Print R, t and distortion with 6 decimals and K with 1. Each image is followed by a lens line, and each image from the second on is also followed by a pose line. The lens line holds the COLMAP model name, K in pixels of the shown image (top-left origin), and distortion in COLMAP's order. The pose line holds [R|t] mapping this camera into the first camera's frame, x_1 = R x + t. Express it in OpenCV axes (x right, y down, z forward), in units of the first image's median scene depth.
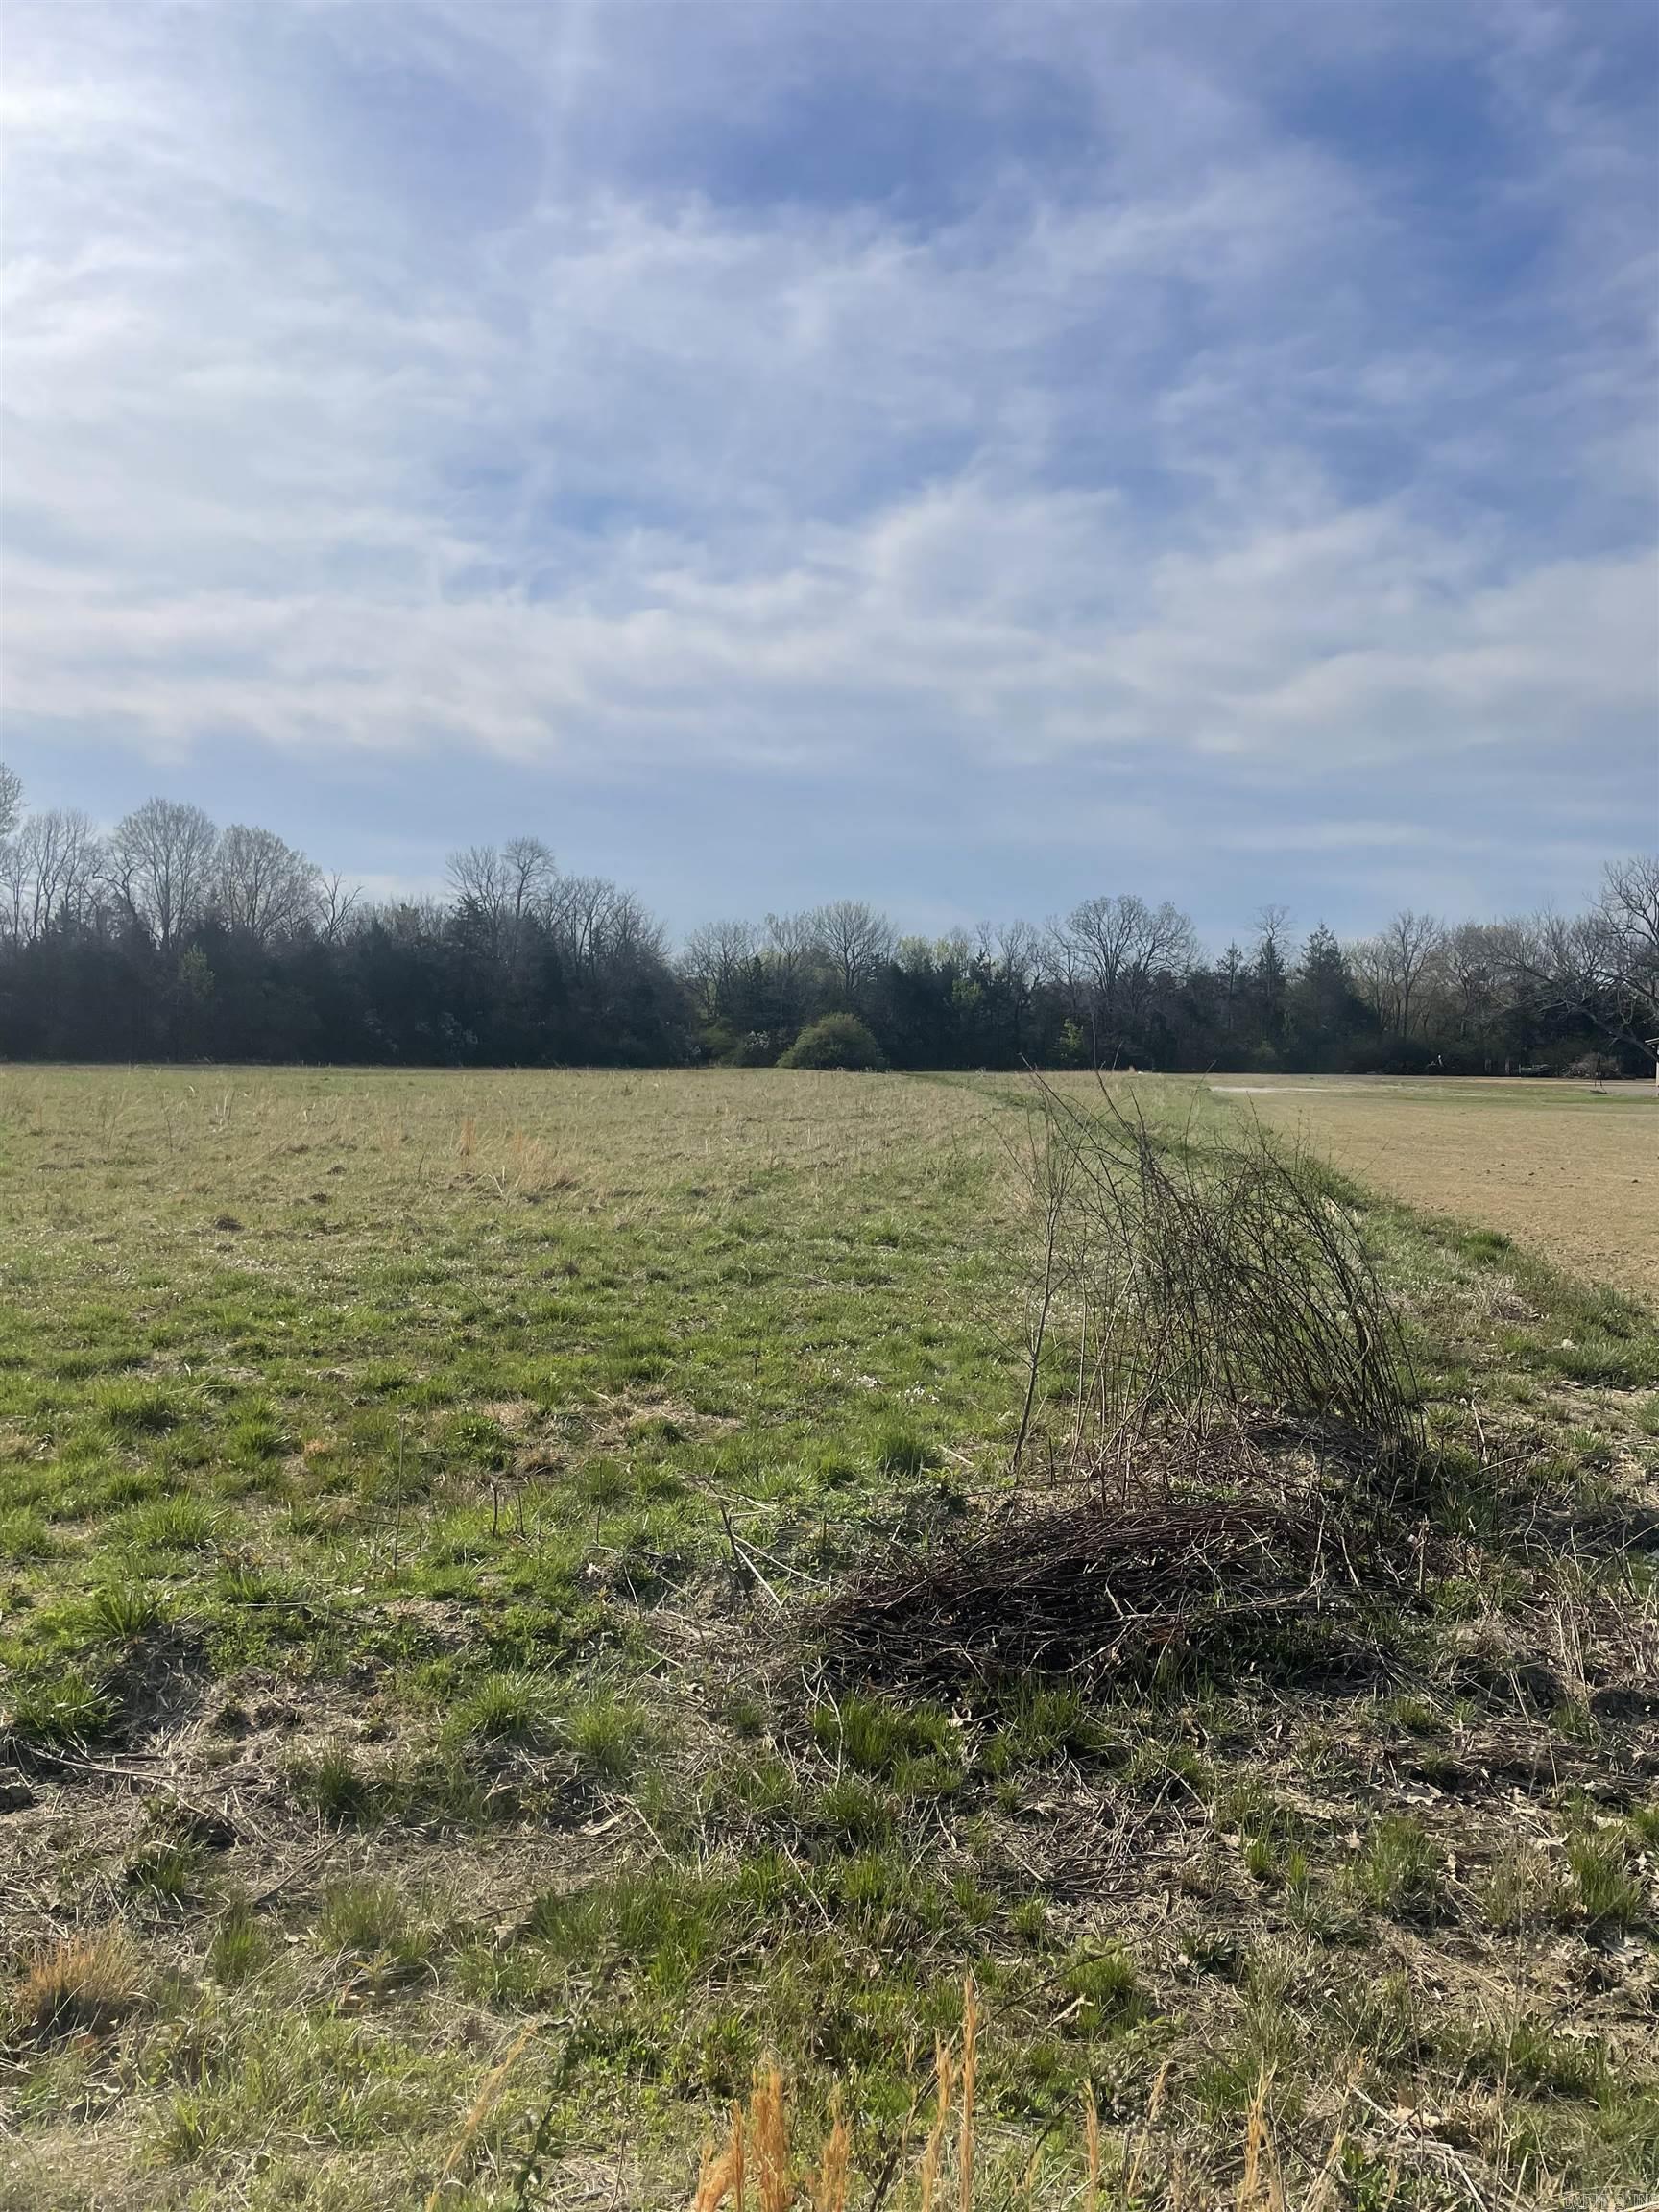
lens RADIAL K [[1960.0, 0, 838.2], [0, 1960.0, 1100.4], [0, 0, 1]] dist [0.042248, -0.095521]
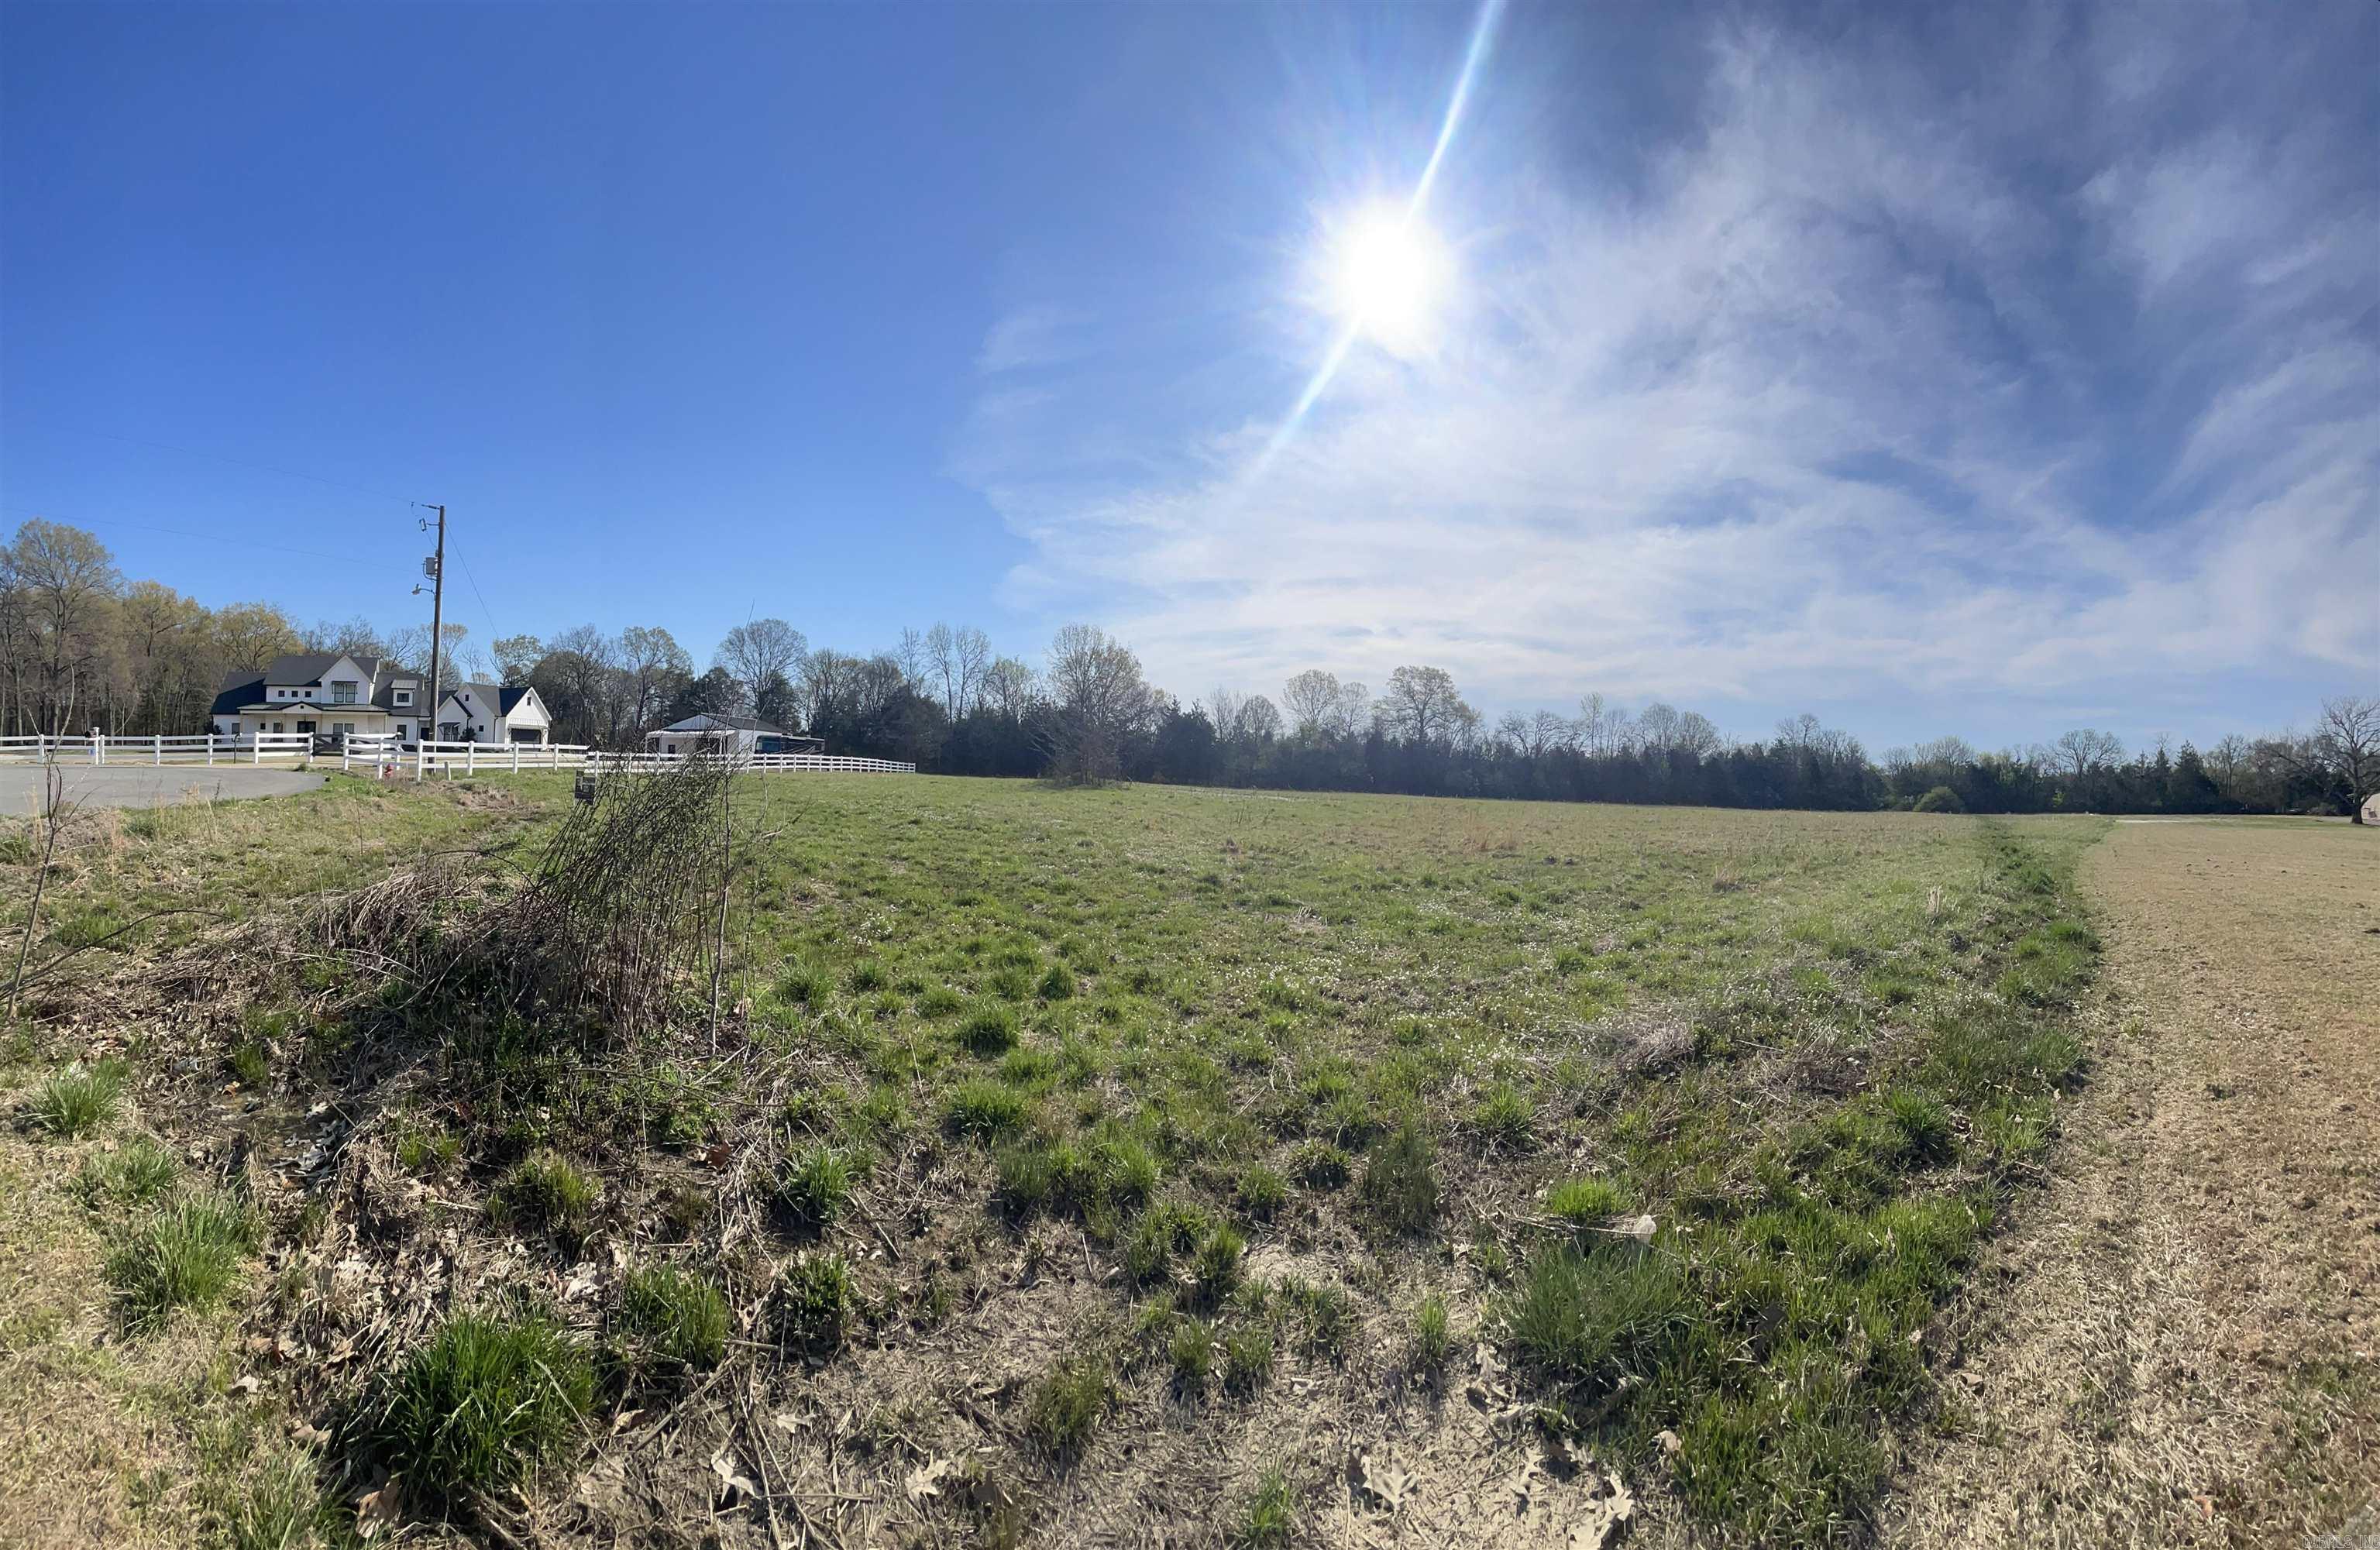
lens RADIAL K [[912.3, 0, 1181.7], [0, 912.3, 787.6], [0, 0, 1]] dist [0.002625, 0.000285]
pose [[0.648609, 0.011885, -0.761029, 0.253147], [-0.053814, 0.998092, -0.030278, 0.037889], [0.759217, 0.060593, 0.648011, -0.358105]]
